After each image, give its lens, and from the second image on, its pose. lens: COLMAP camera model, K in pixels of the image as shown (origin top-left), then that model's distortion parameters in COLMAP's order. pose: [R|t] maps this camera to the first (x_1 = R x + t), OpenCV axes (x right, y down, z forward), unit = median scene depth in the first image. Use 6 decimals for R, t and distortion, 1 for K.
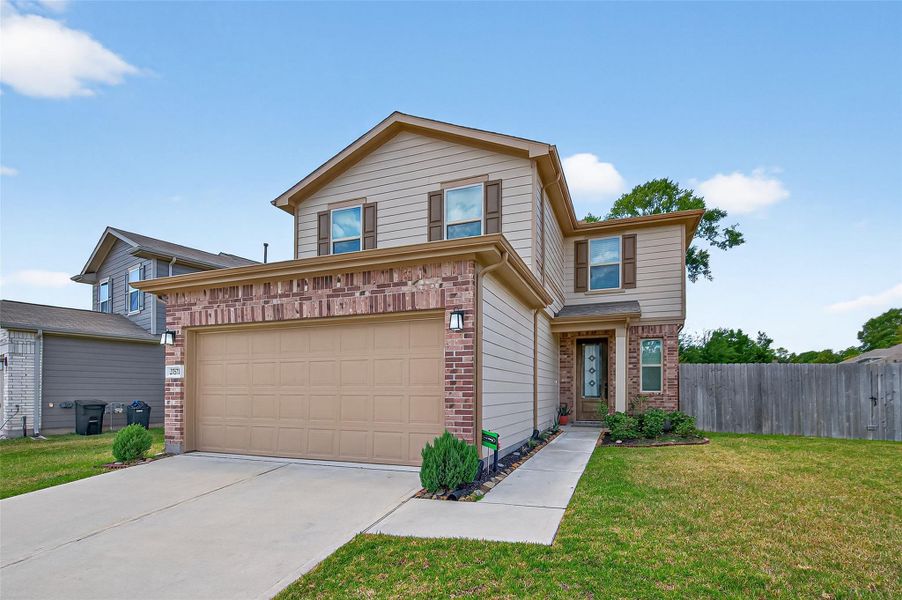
lens RADIAL K [[410.1, 0, 465.2], [0, 410.1, 379.6], [0, 0, 1]] dist [0.024959, -0.014257]
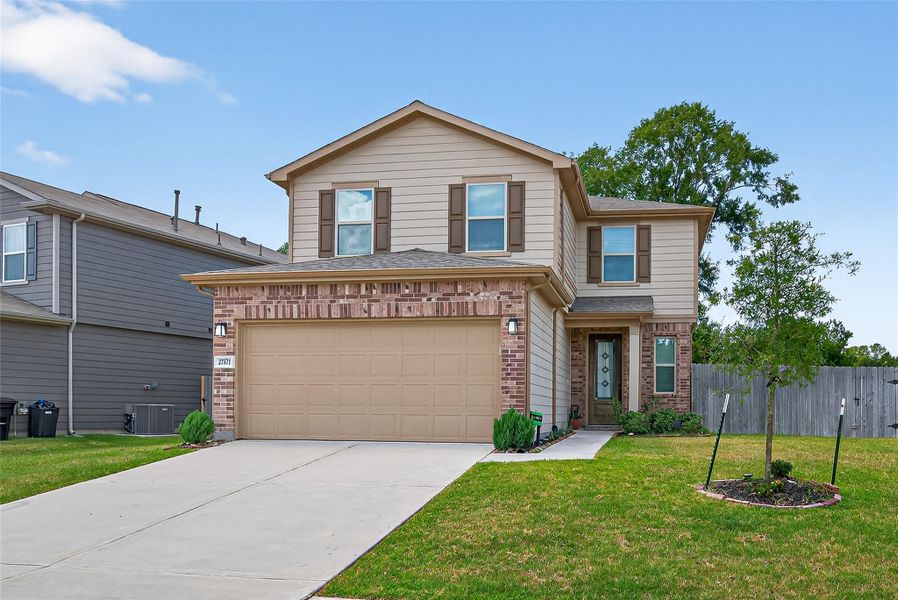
lens RADIAL K [[734.3, 0, 504.0], [0, 734.3, 375.7], [0, 0, 1]] dist [-0.011709, -0.003141]
pose [[0.984025, 0.014910, 0.177406, -0.338175], [-0.011904, 0.999767, -0.017998, 0.041113], [-0.177633, 0.015599, 0.983973, -0.948911]]
